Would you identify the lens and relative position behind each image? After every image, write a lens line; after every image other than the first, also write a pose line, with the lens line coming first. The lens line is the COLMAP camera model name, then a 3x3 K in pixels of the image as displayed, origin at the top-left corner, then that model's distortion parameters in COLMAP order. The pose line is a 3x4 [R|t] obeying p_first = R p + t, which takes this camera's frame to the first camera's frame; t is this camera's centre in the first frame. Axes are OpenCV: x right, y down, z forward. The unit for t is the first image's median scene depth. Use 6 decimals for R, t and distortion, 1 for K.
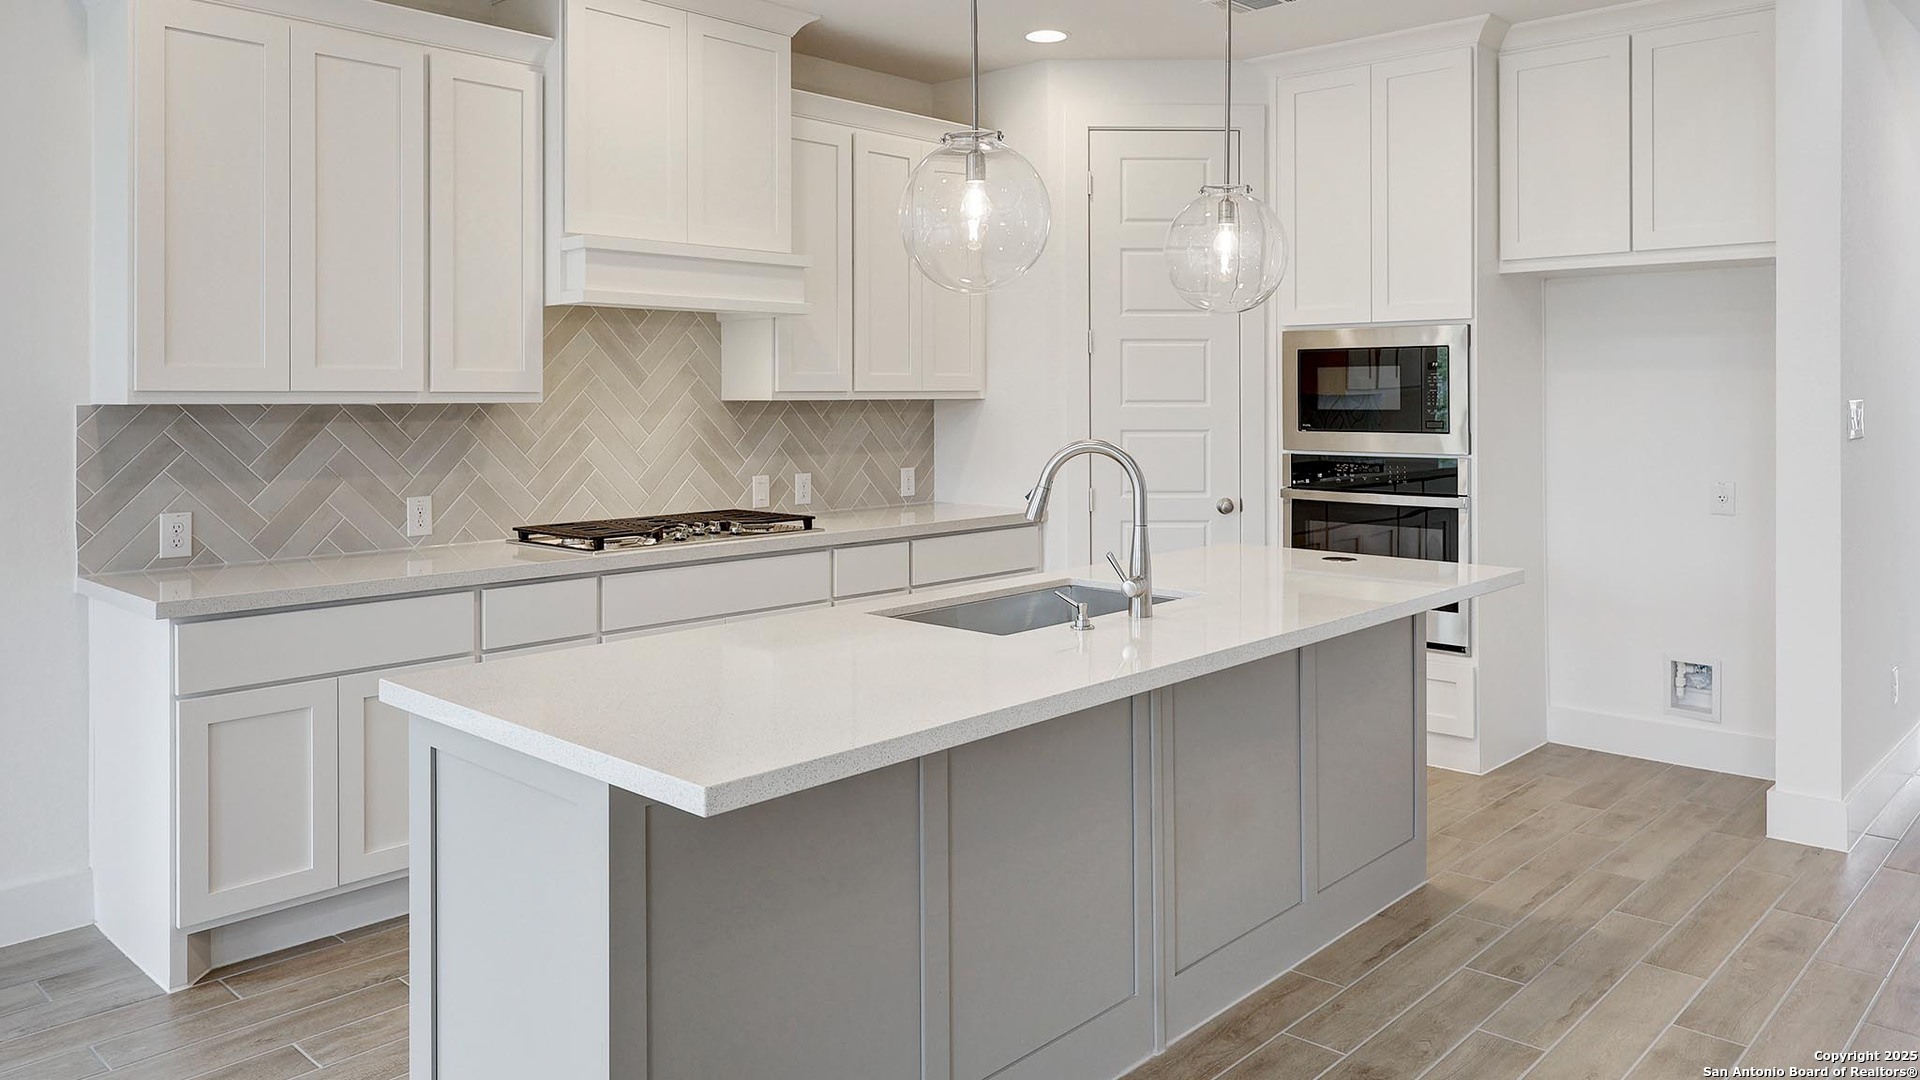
lens RADIAL K [[1335.6, 0, 961.3], [0, 1335.6, 533.0], [0, 0, 1]] dist [0.007027, 0.004003]
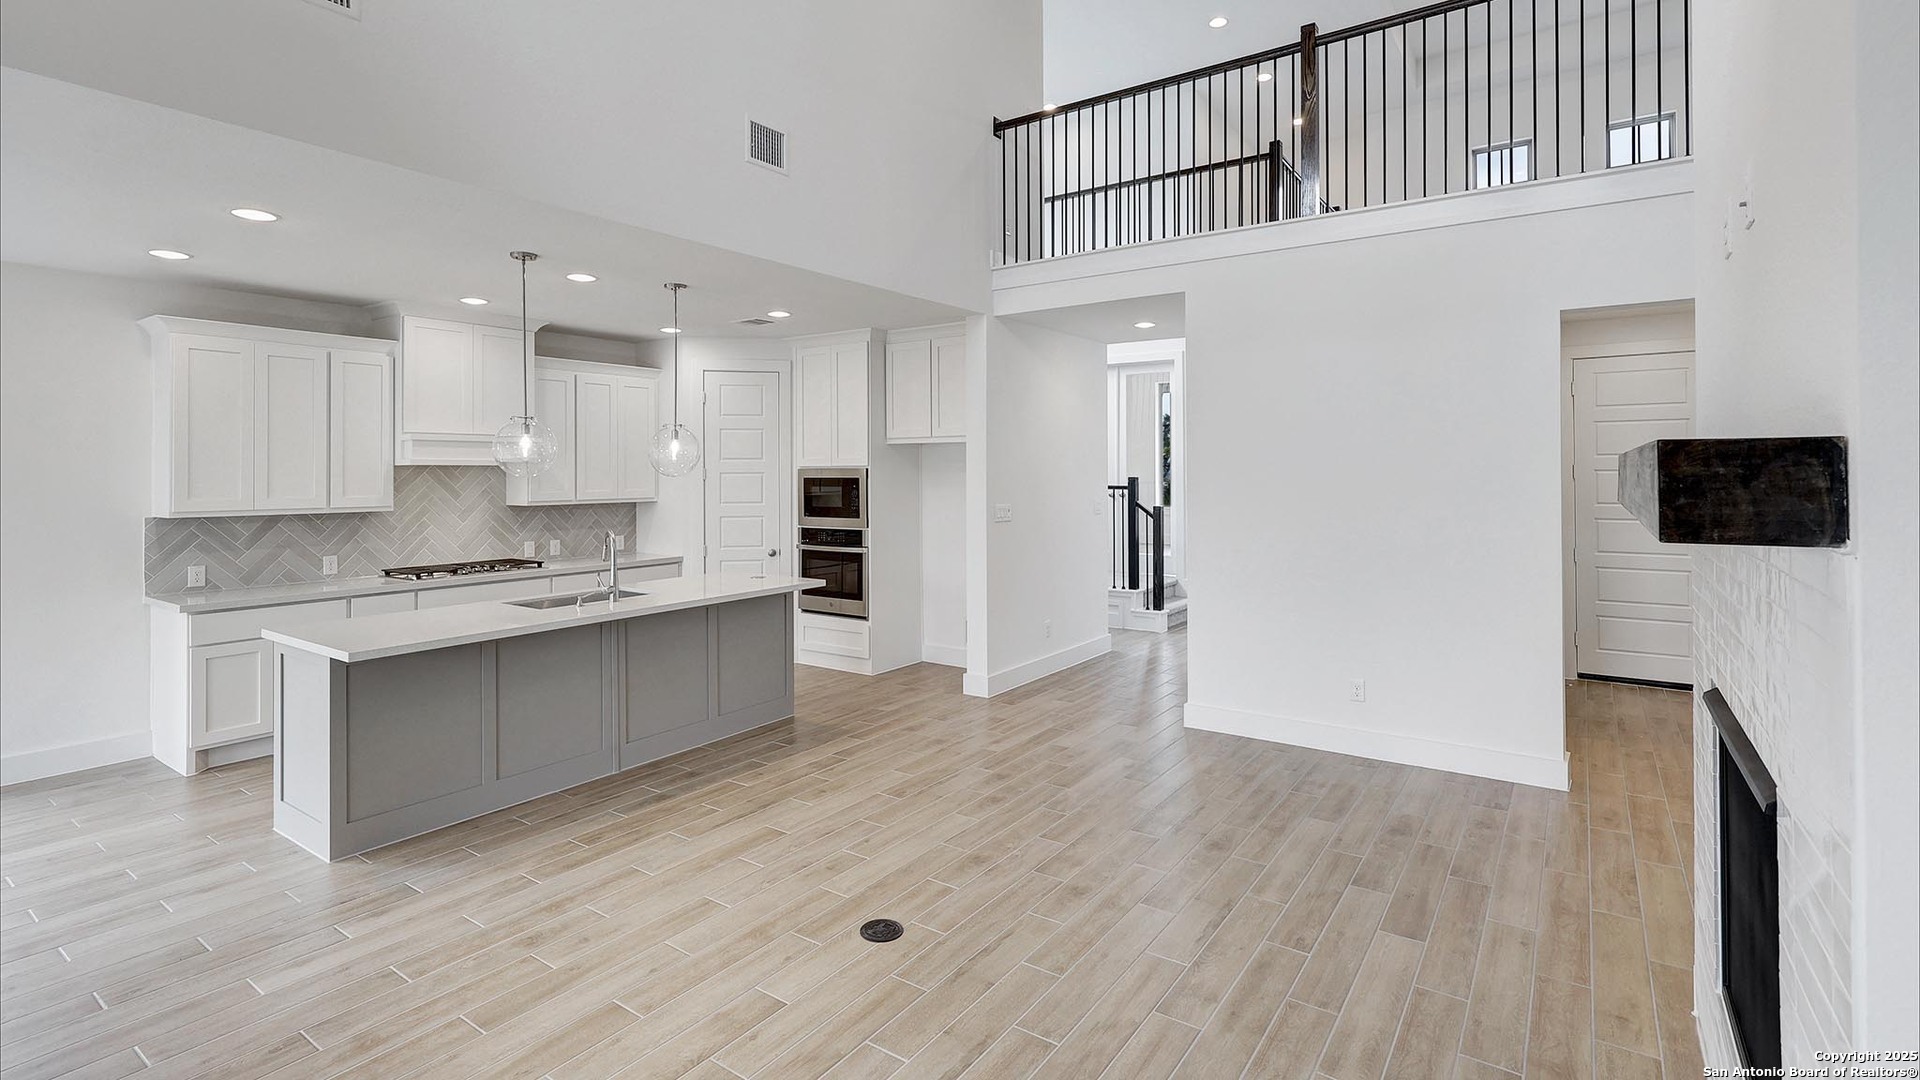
lens RADIAL K [[888.4, 0, 962.4], [0, 888.4, 546.9], [0, 0, 1]] dist [0.009055, 0.000056]
pose [[0.991249, -0.014370, 0.131224, 0.387325], [0.016947, 0.999685, -0.018539, 0.001484], [-0.130916, 0.020601, 0.991179, -0.511670]]
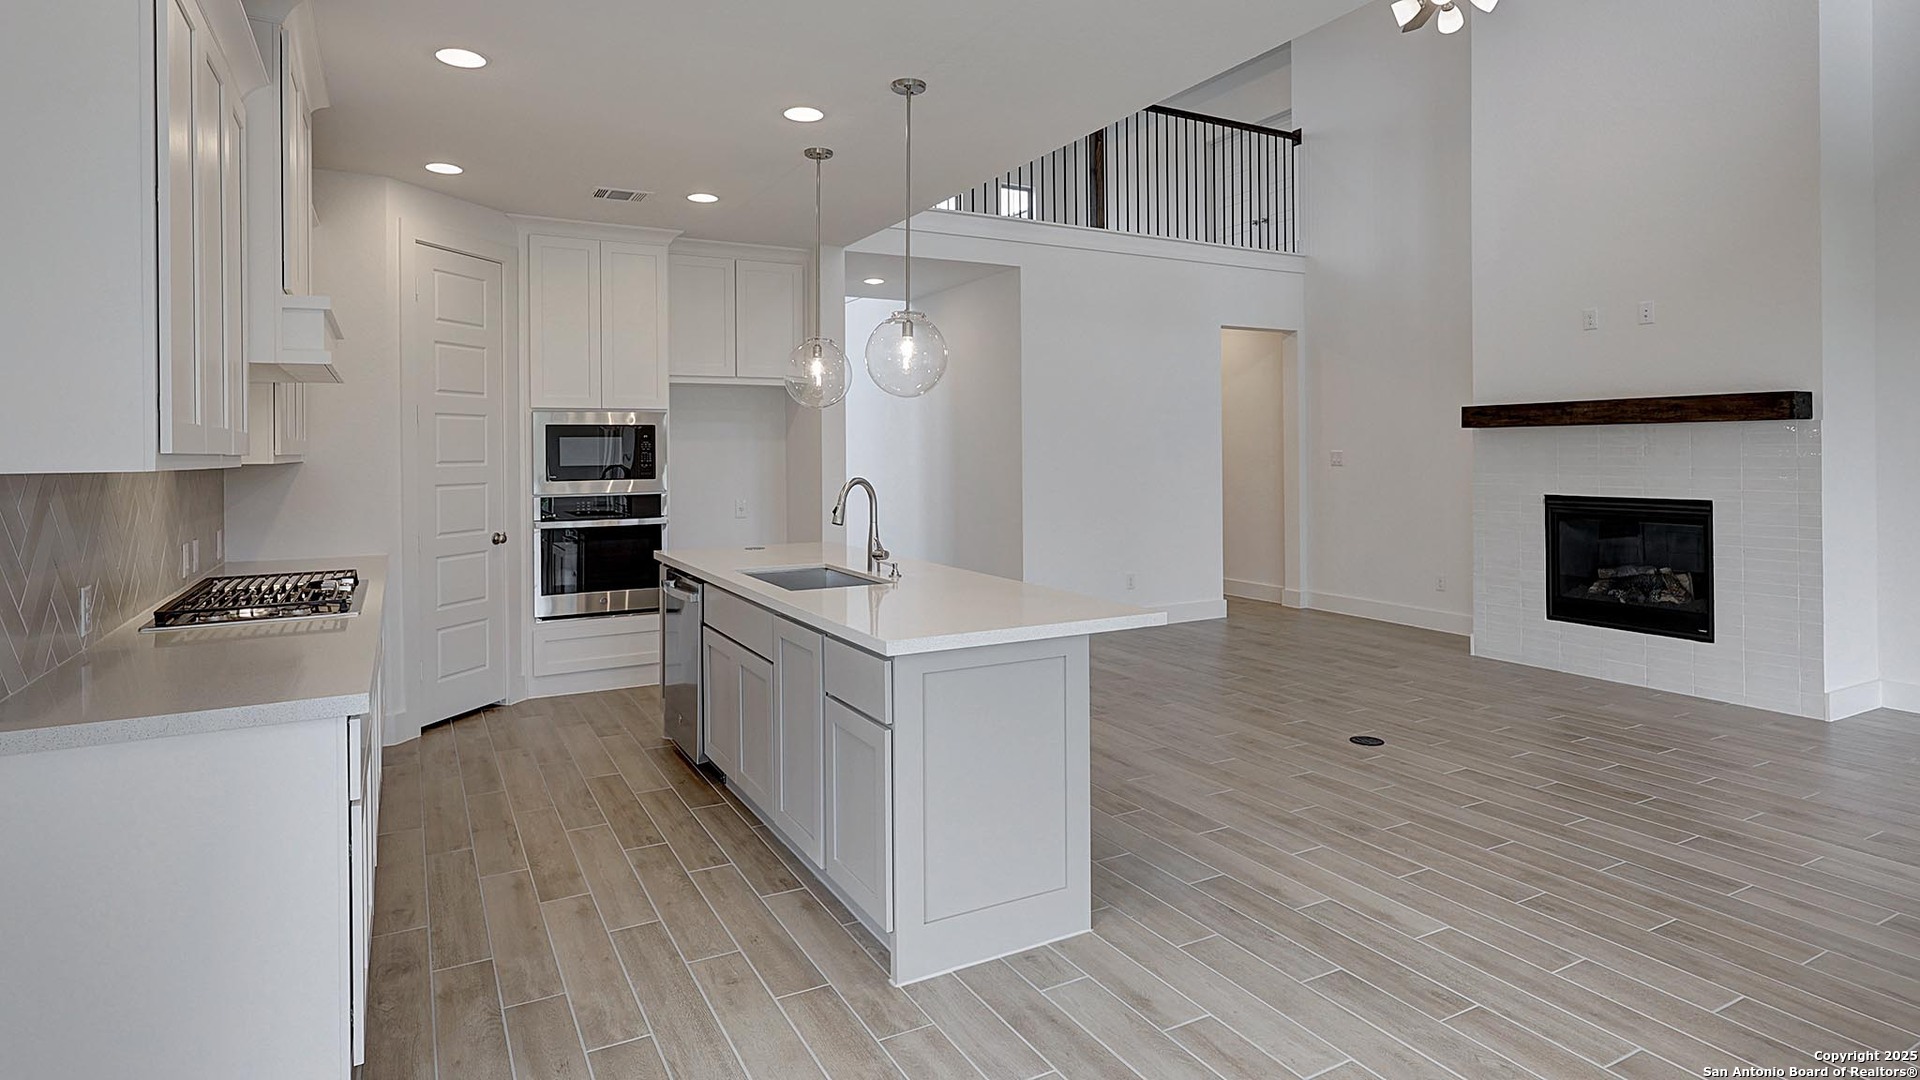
lens RADIAL K [[996.2, 0, 960.0], [0, 996.2, 540.0], [0, 0, 1]] dist [-0.005905, -0.000365]
pose [[0.315452, -0.084003, 0.945216, -0.777278], [0.107683, 0.992809, 0.052296, -0.026069], [-0.942812, 0.085287, 0.322230, 0.292943]]
